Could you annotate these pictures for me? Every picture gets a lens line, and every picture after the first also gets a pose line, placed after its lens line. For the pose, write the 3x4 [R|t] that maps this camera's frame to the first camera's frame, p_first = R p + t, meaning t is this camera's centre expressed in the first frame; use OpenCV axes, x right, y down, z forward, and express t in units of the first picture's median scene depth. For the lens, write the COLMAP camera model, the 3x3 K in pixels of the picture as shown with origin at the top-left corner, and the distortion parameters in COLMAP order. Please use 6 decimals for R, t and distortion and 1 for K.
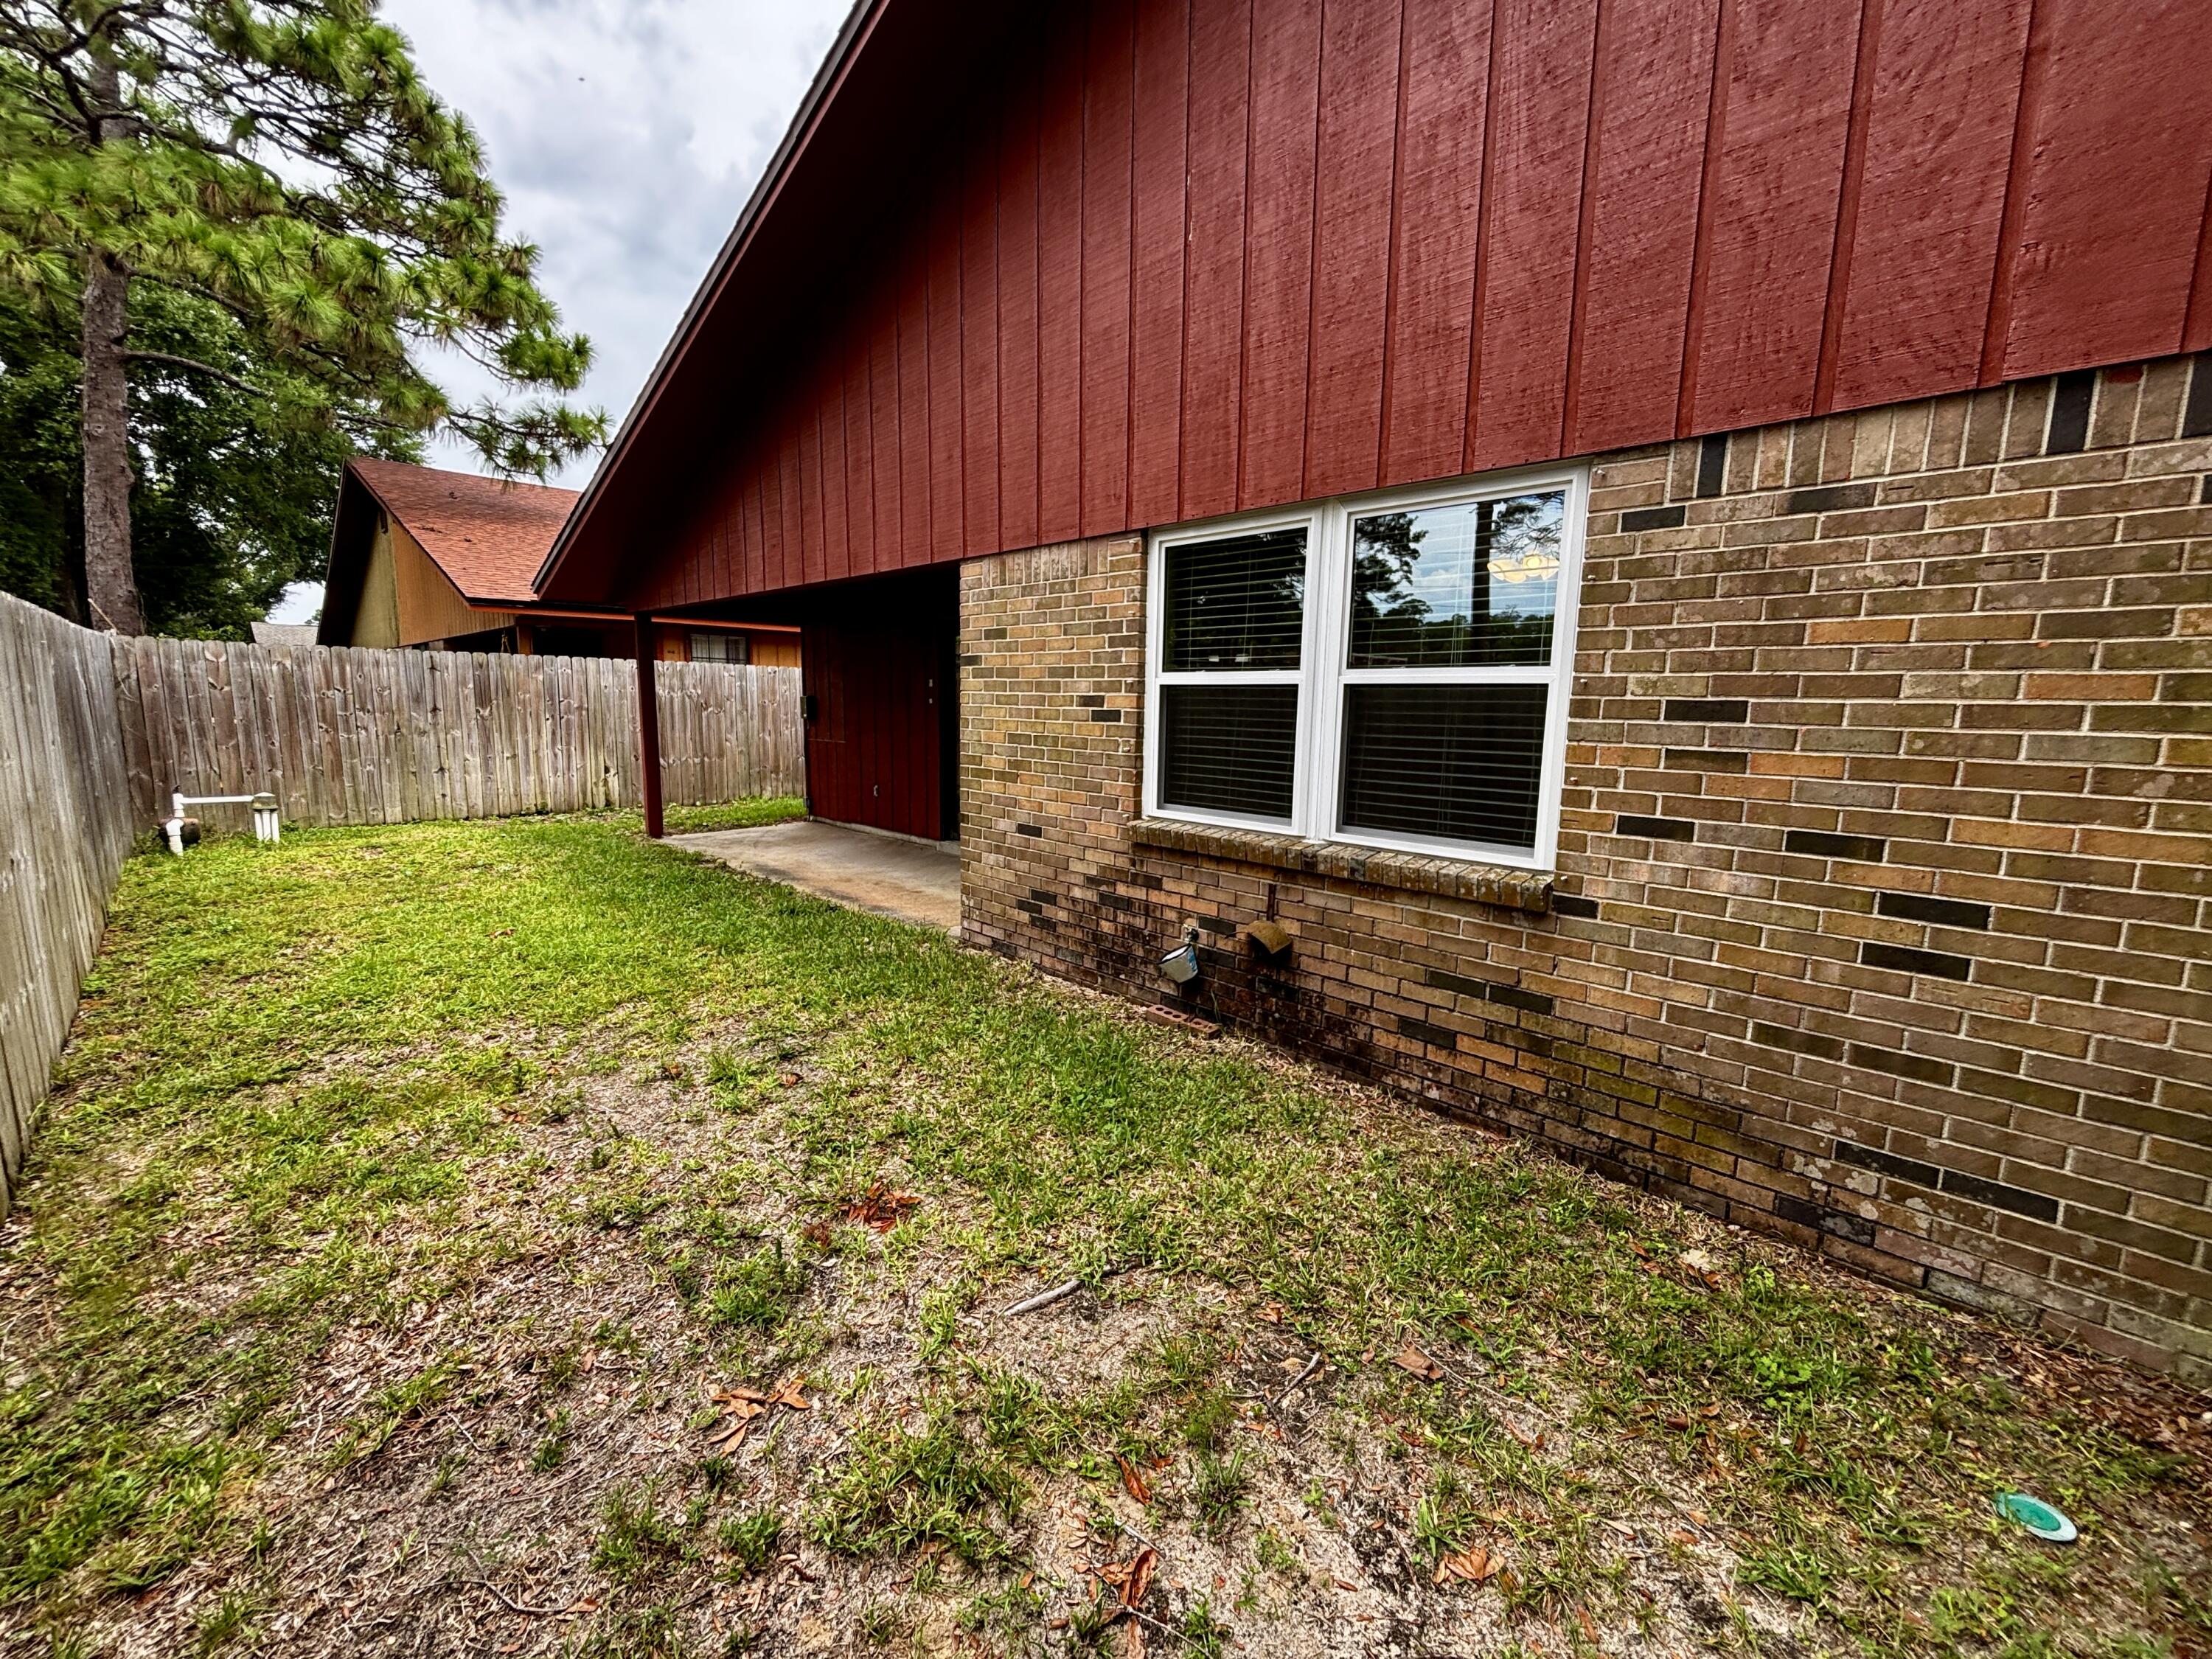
lens RADIAL K [[890.8, 0, 1099.5], [0, 890.8, 829.7], [0, 0, 1]] dist [0.003340, -0.000389]
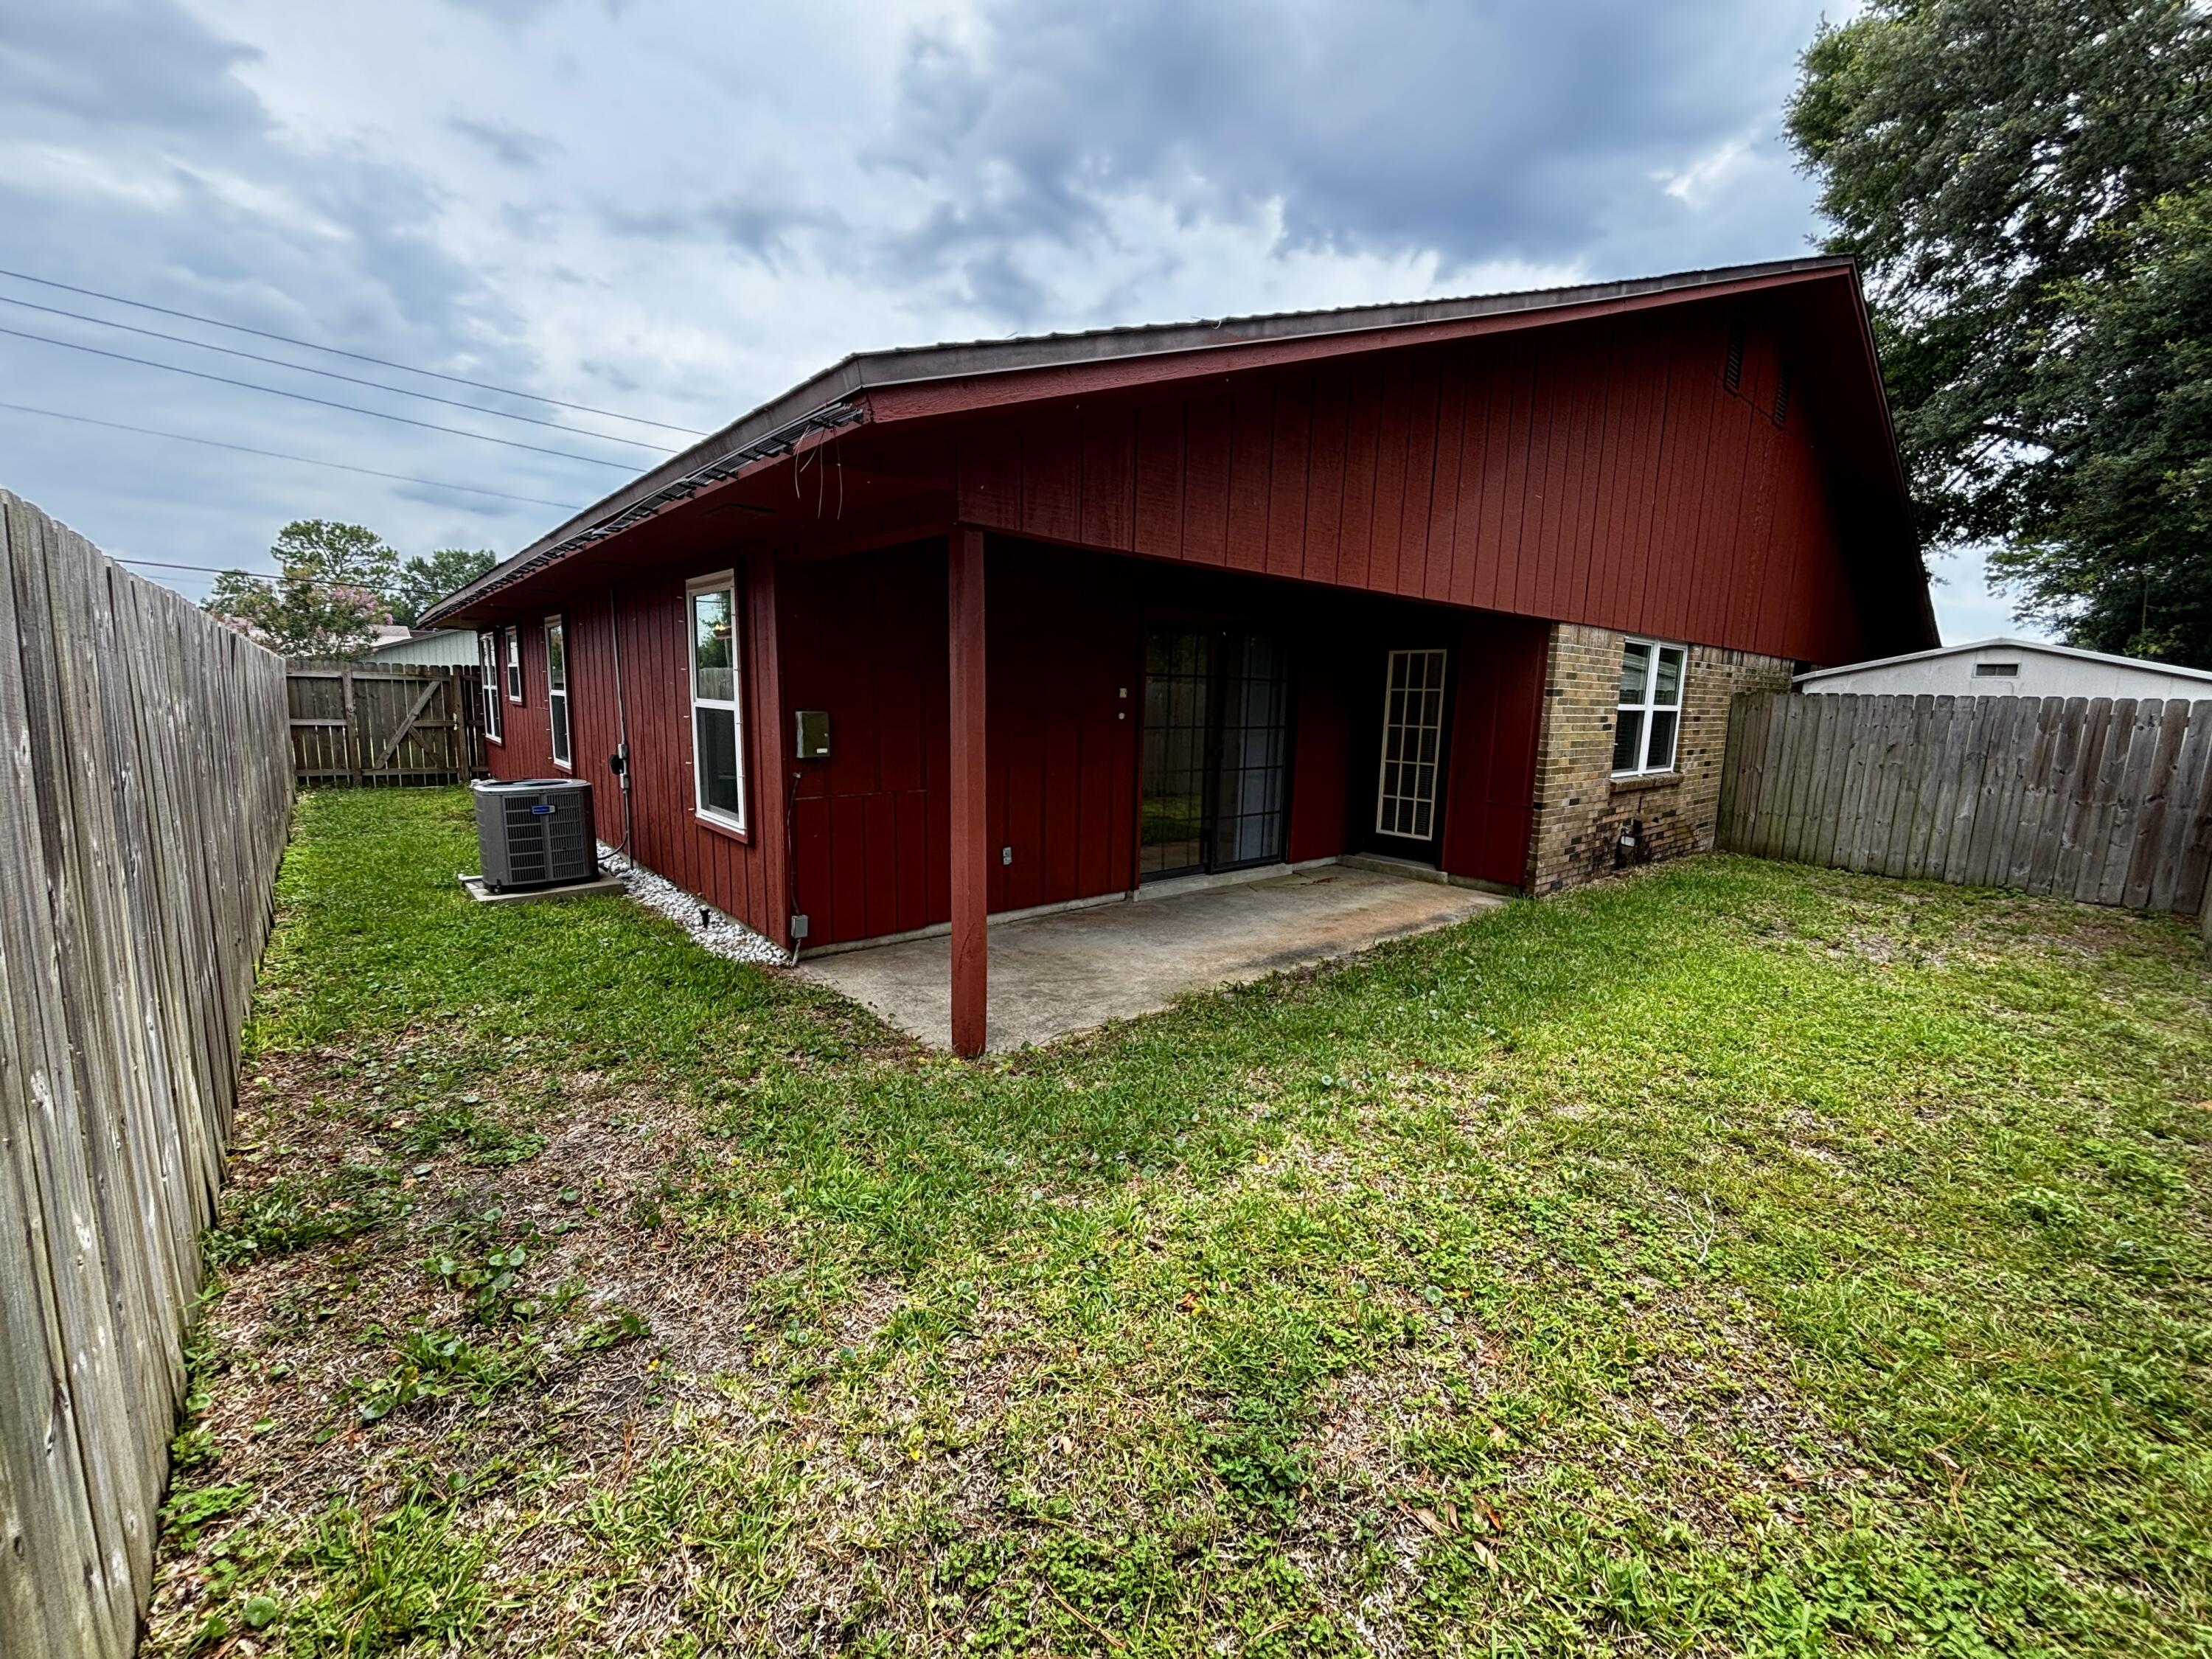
lens RADIAL K [[890.8, 0, 1099.5], [0, 890.8, 829.7], [0, 0, 1]] dist [0.003340, -0.000389]
pose [[0.076502, -0.163572, 0.983561, -1.649087], [0.123752, 0.980382, 0.153418, -0.287351], [-0.989360, 0.109980, 0.095244, 1.627769]]
